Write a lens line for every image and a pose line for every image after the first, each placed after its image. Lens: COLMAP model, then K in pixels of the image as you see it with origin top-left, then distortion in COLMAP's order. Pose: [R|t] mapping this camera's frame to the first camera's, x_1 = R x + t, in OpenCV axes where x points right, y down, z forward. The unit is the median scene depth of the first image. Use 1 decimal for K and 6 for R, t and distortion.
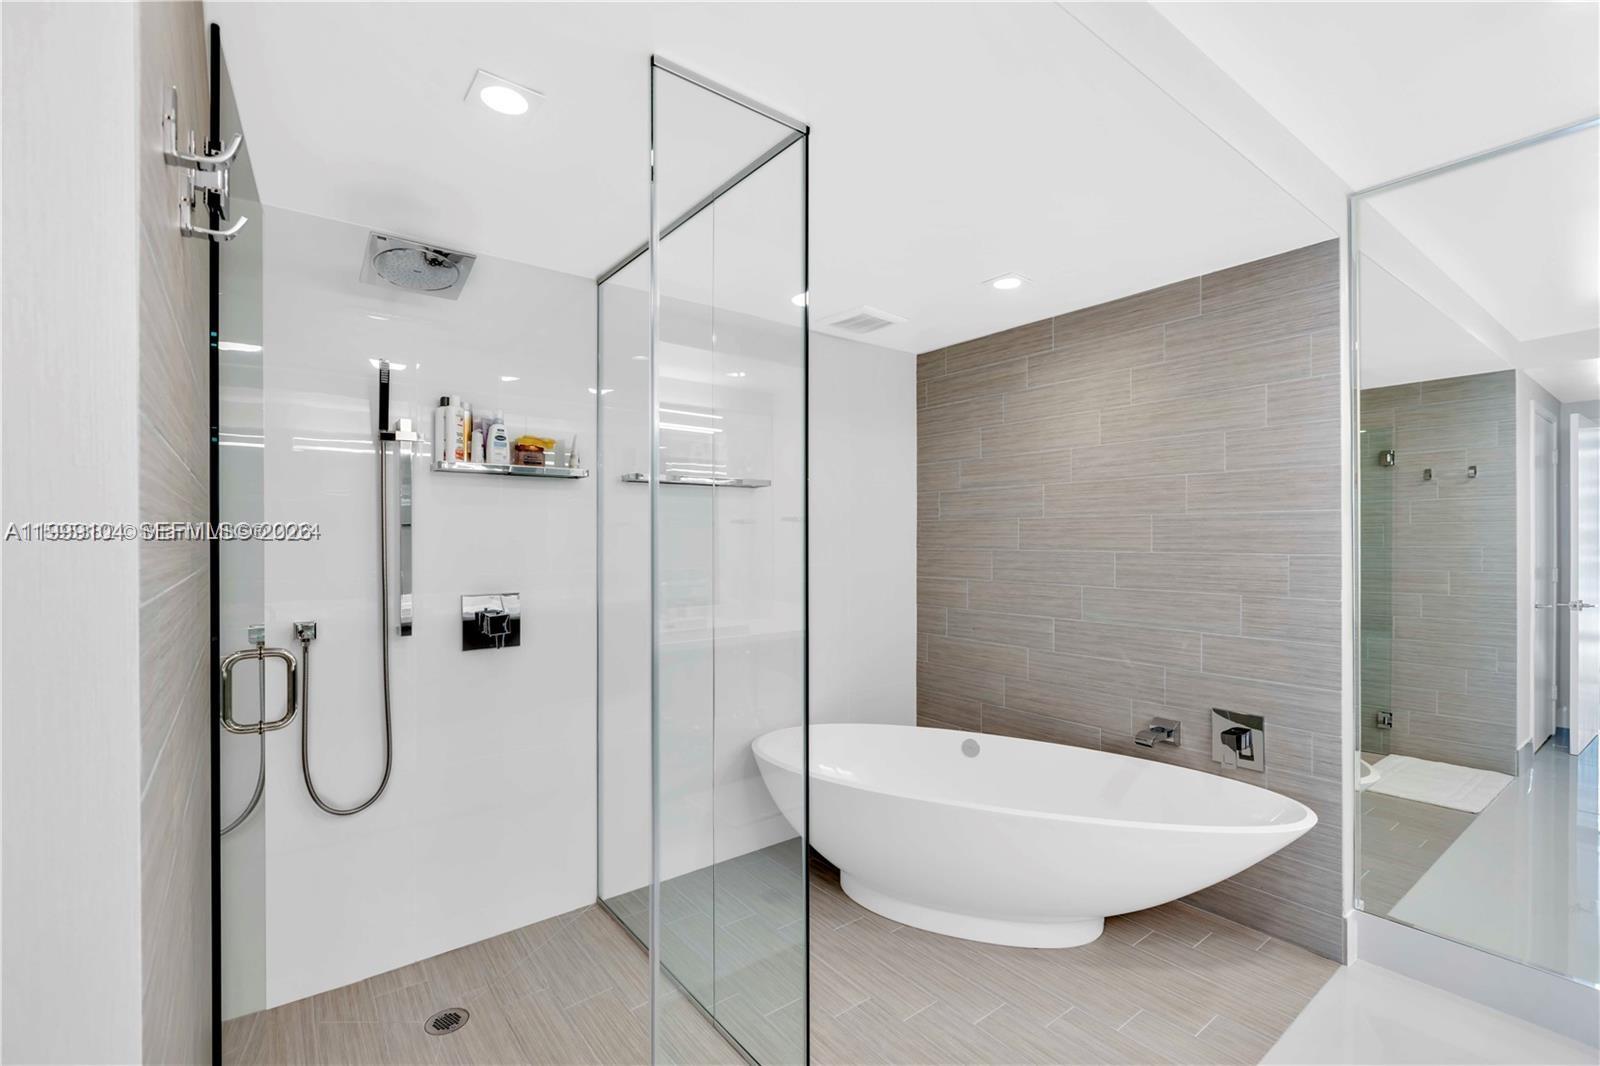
lens RADIAL K [[712.1, 0, 791.5], [0, 712.1, 534.6], [0, 0, 1]] dist [0.004791, -0.001694]
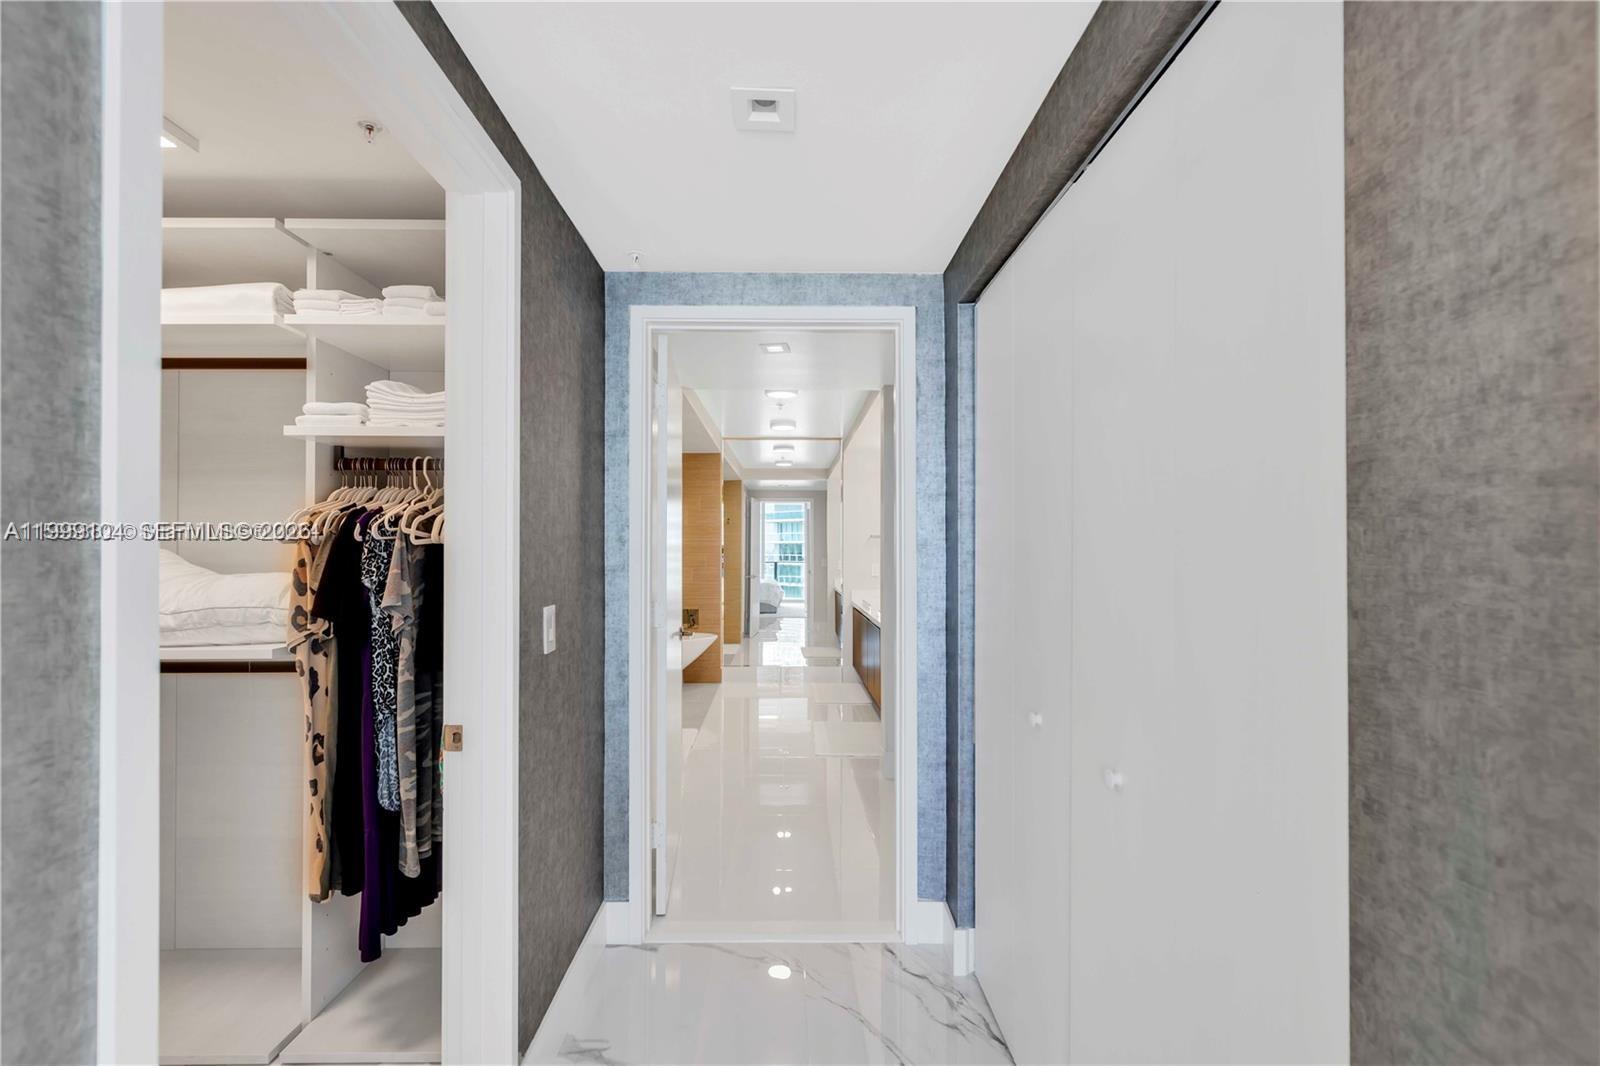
lens RADIAL K [[712.1, 0, 794.6], [0, 712.1, 537.8], [0, 0, 1]] dist [0.004791, -0.001694]
pose [[0.600340, 0.012120, 0.799653, -1.510135], [-0.002456, 0.999908, -0.013311, 0.000310], [-0.799741, 0.006027, 0.600315, -1.123025]]
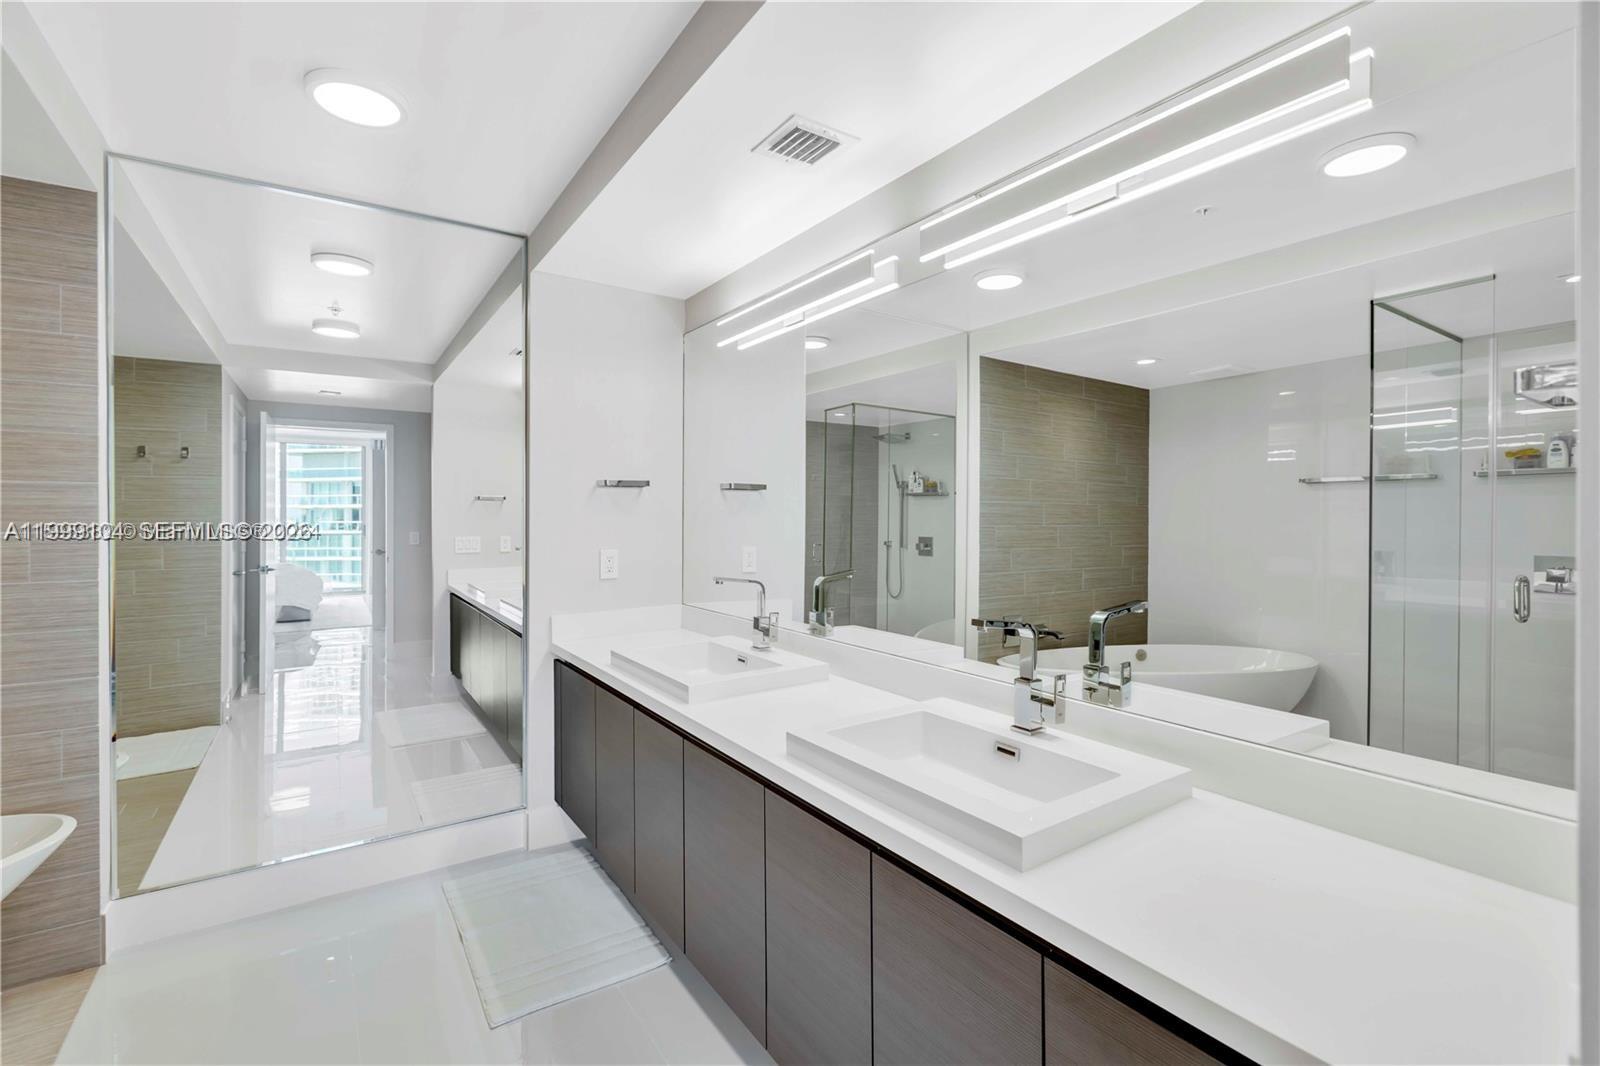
lens RADIAL K [[712.1, 0, 811.0], [0, 712.1, 514.2], [0, 0, 1]] dist [0.004791, -0.001694]
pose [[0.053322, -0.001232, 0.998577, -0.113450], [-0.000863, 0.999999, 0.001280, 0.004014], [-0.998577, -0.000930, 0.053321, 0.013192]]
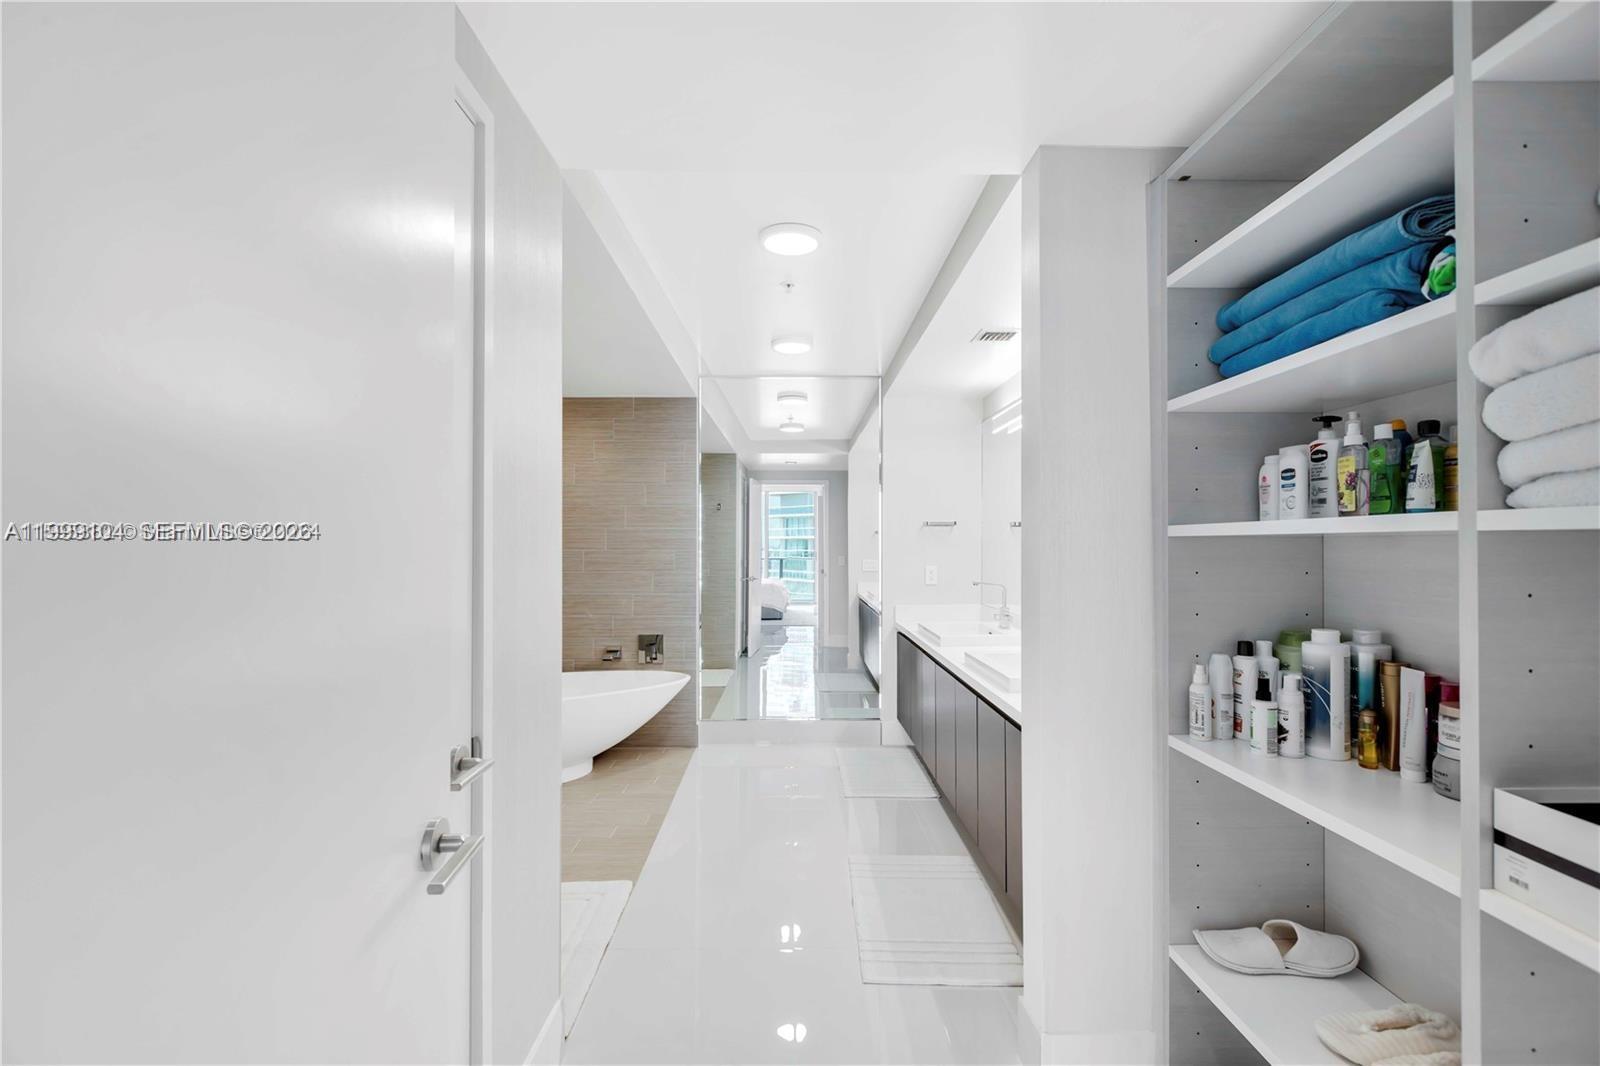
lens RADIAL K [[712.1, 0, 795.4], [0, 712.1, 539.7], [0, 0, 1]] dist [0.004791, -0.001694]
pose [[0.606047, 0.005416, 0.795411, -0.676007], [-0.003442, 0.999985, -0.004186, 0.006274], [-0.795422, -0.000201, 0.606056, -0.465046]]
